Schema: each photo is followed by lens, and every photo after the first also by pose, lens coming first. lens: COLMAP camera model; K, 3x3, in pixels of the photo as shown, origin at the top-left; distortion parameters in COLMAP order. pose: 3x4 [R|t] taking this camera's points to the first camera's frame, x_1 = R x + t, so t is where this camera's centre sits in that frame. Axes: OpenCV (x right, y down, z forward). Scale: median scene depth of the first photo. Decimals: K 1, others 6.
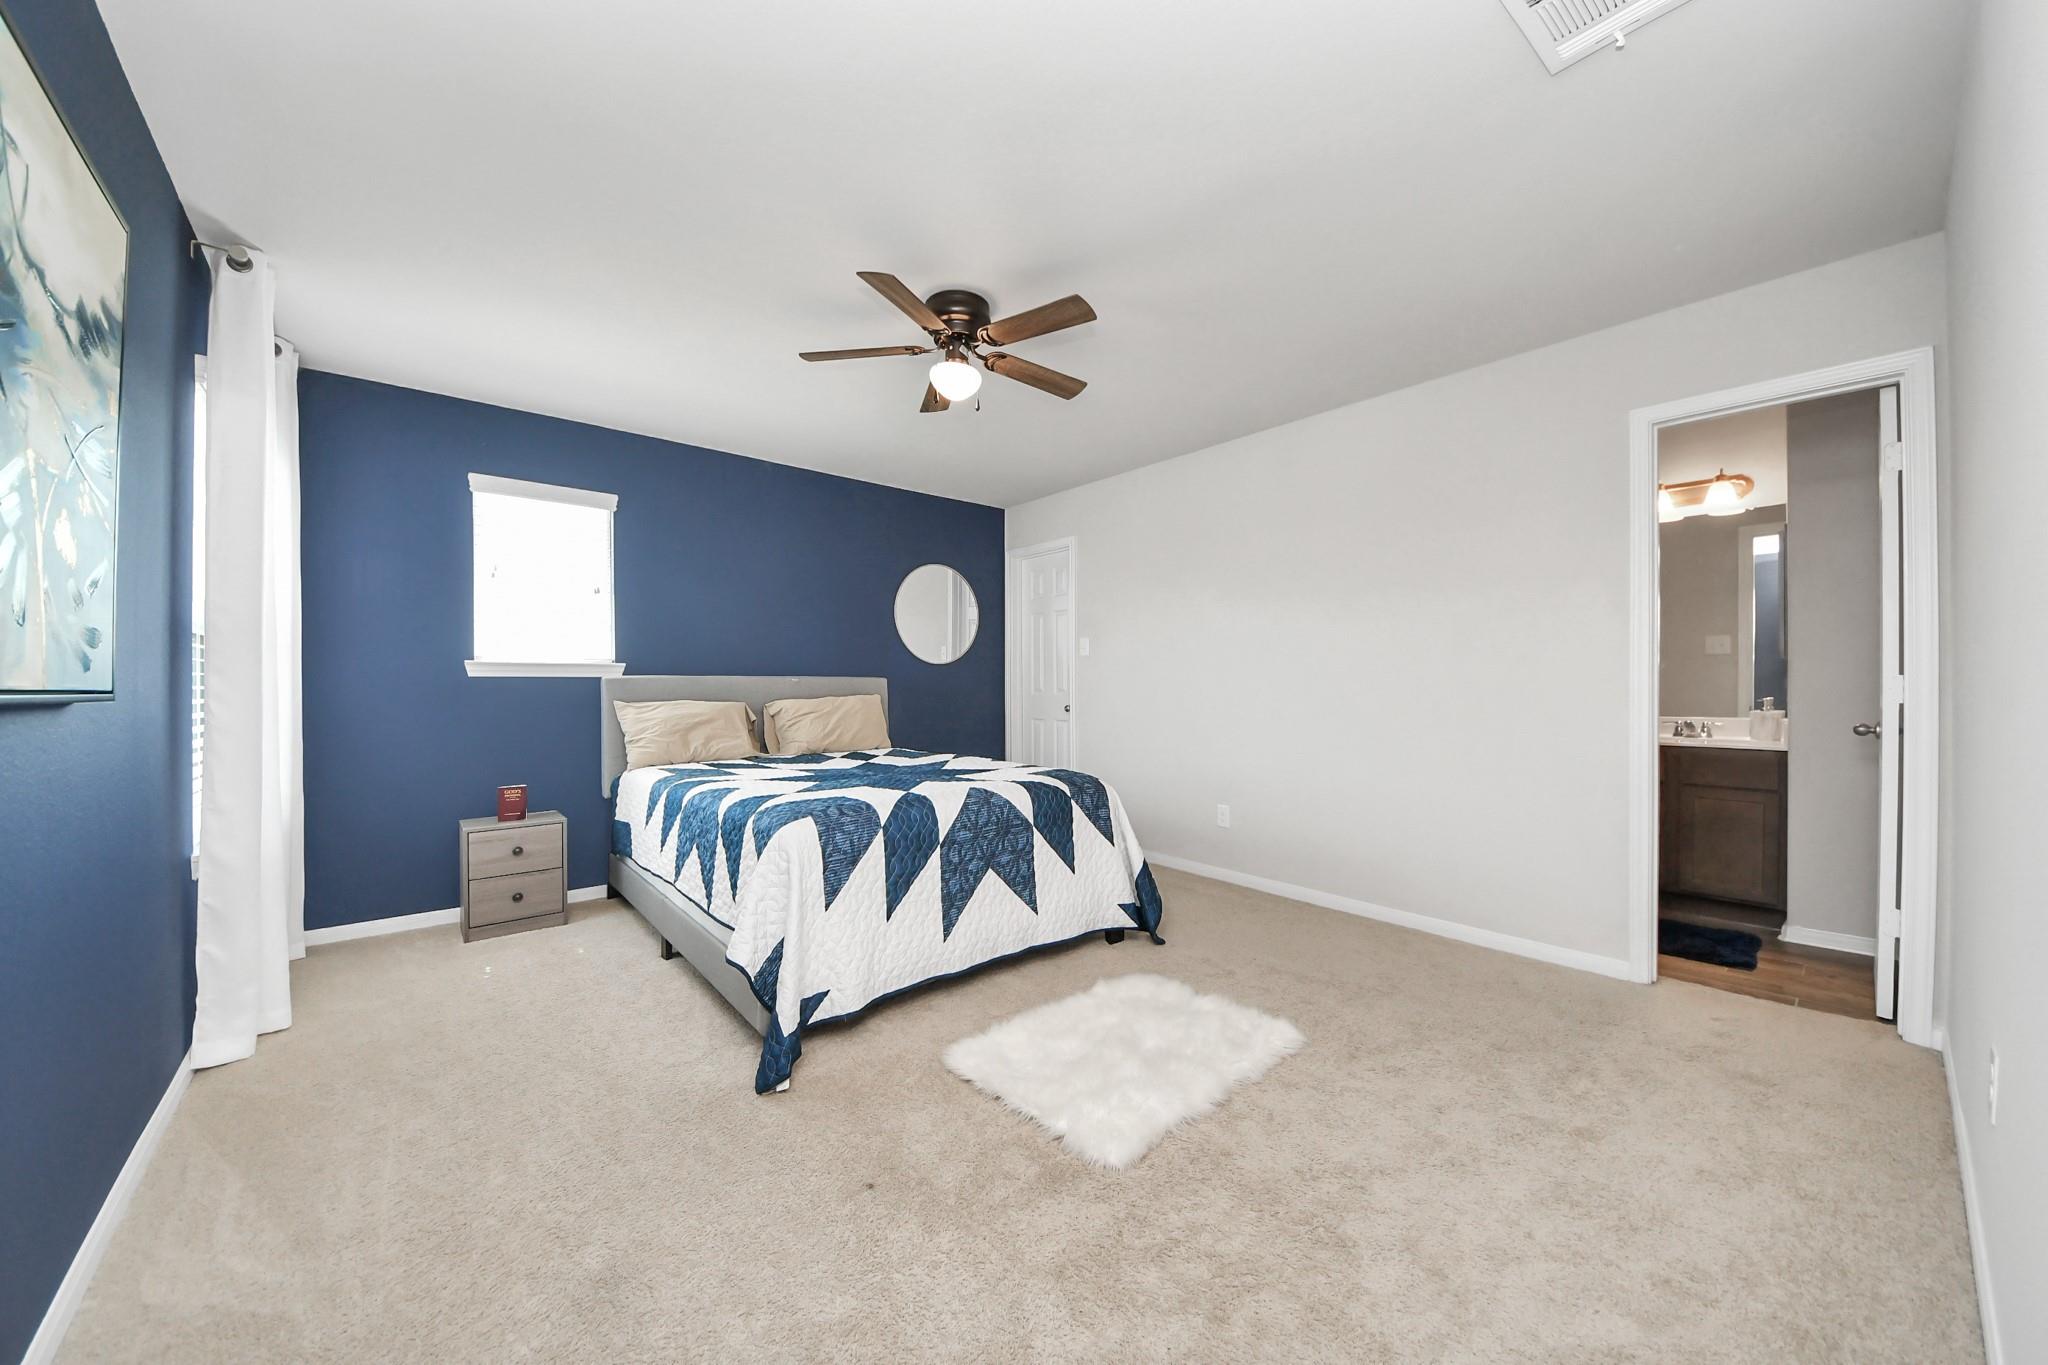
lens RADIAL K [[730.9, 0, 985.8], [0, 730.9, 681.5], [0, 0, 1]] dist [0.053132, -0.024848]
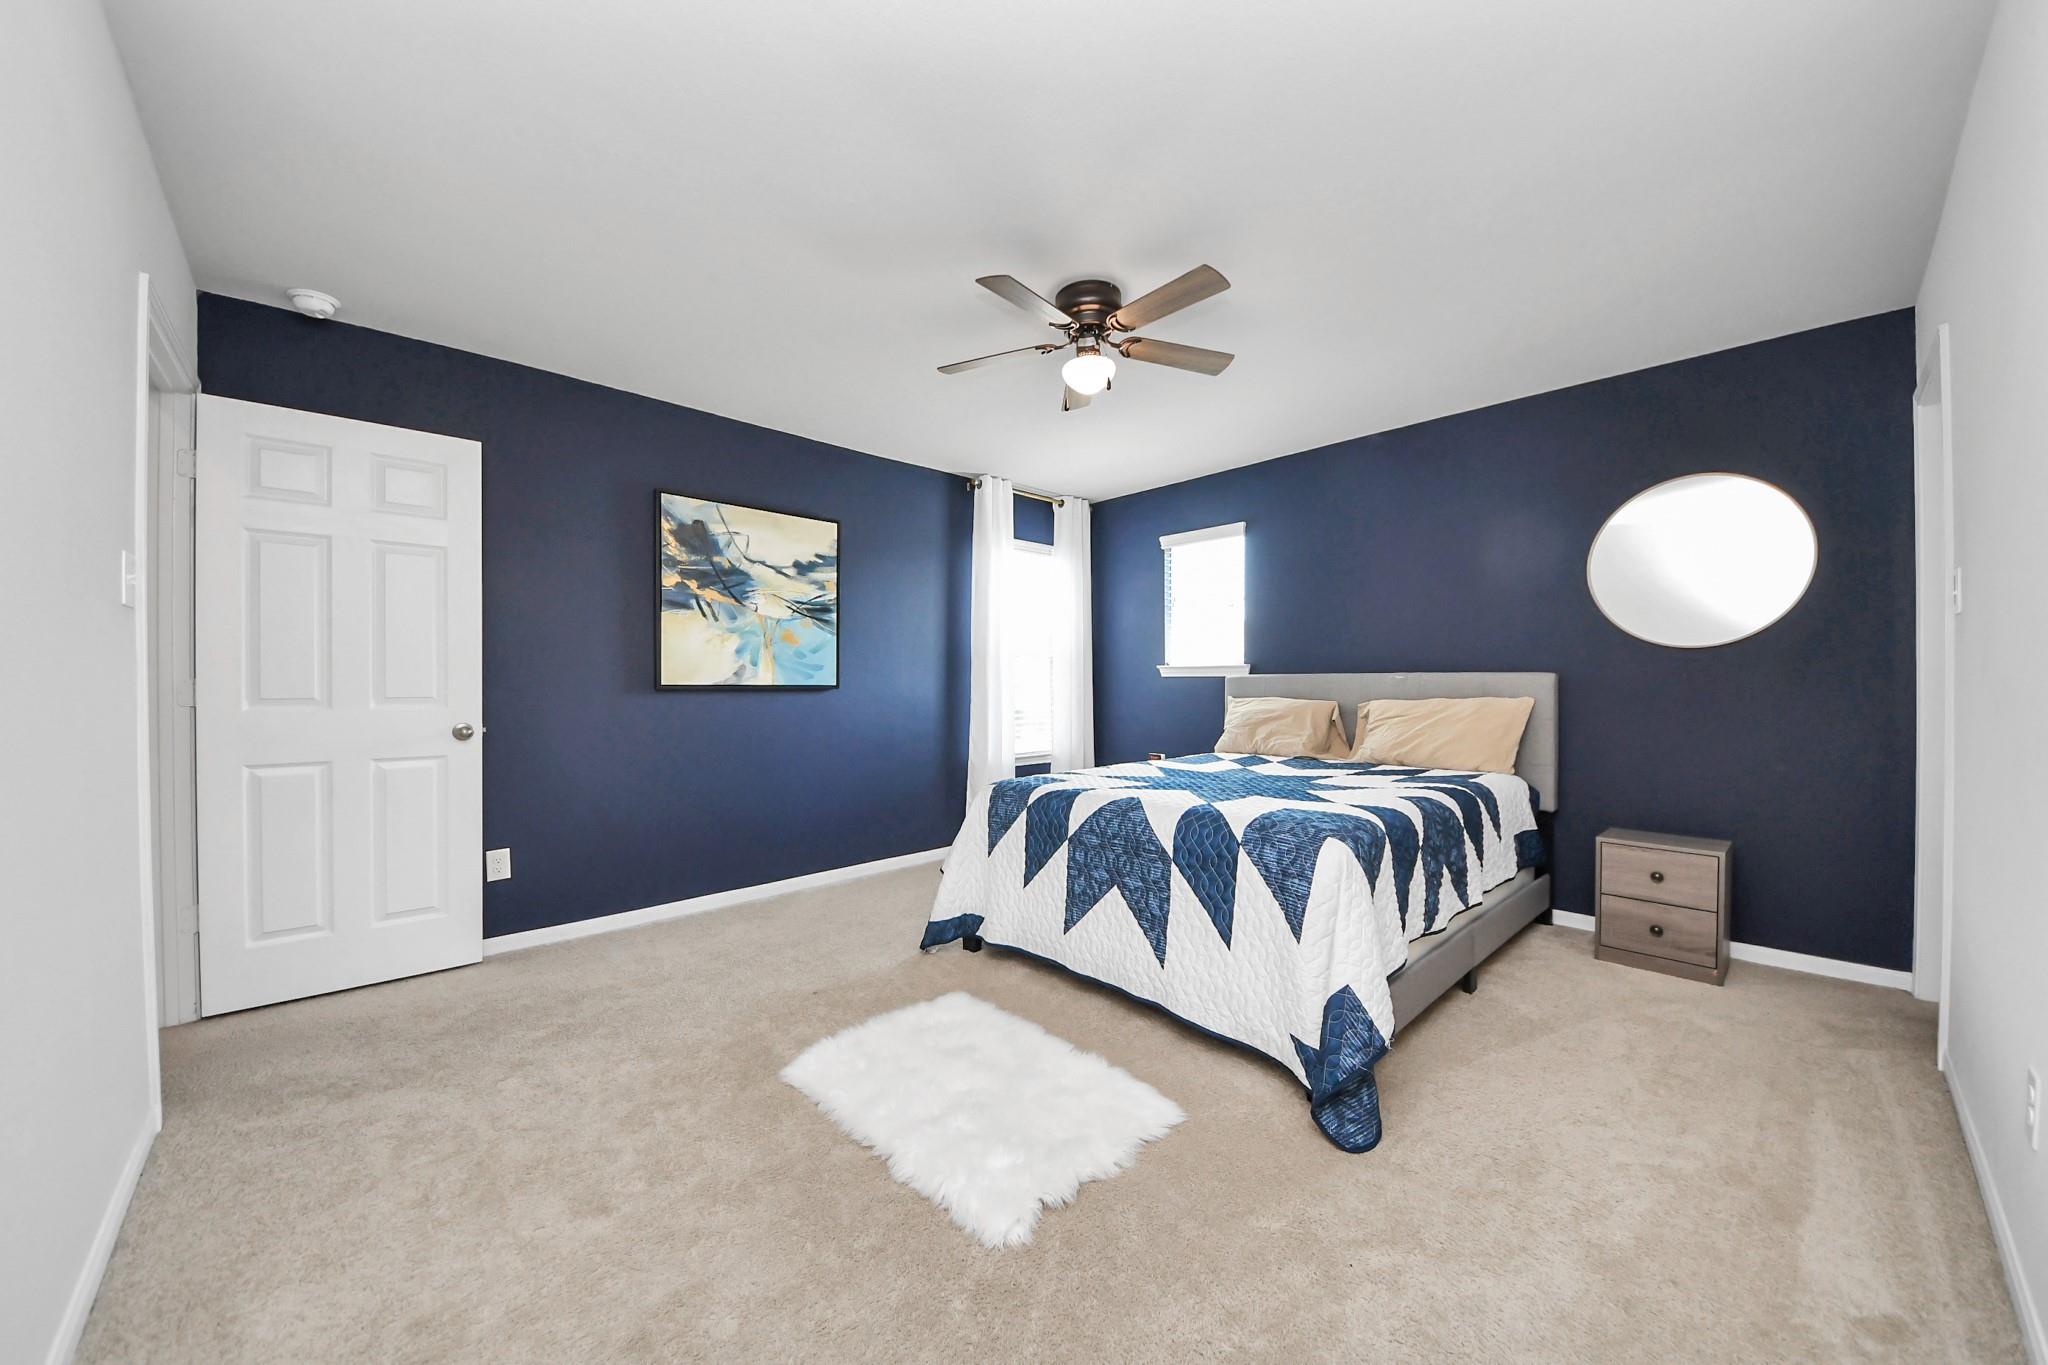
lens RADIAL K [[730.9, 0, 985.8], [0, 730.9, 681.5], [0, 0, 1]] dist [0.053132, -0.024848]
pose [[0.026059, -0.000345, -0.999660, 0.879612], [0.003153, 0.999995, -0.000263, 0.001491], [0.999655, -0.003145, 0.026060, 0.788306]]
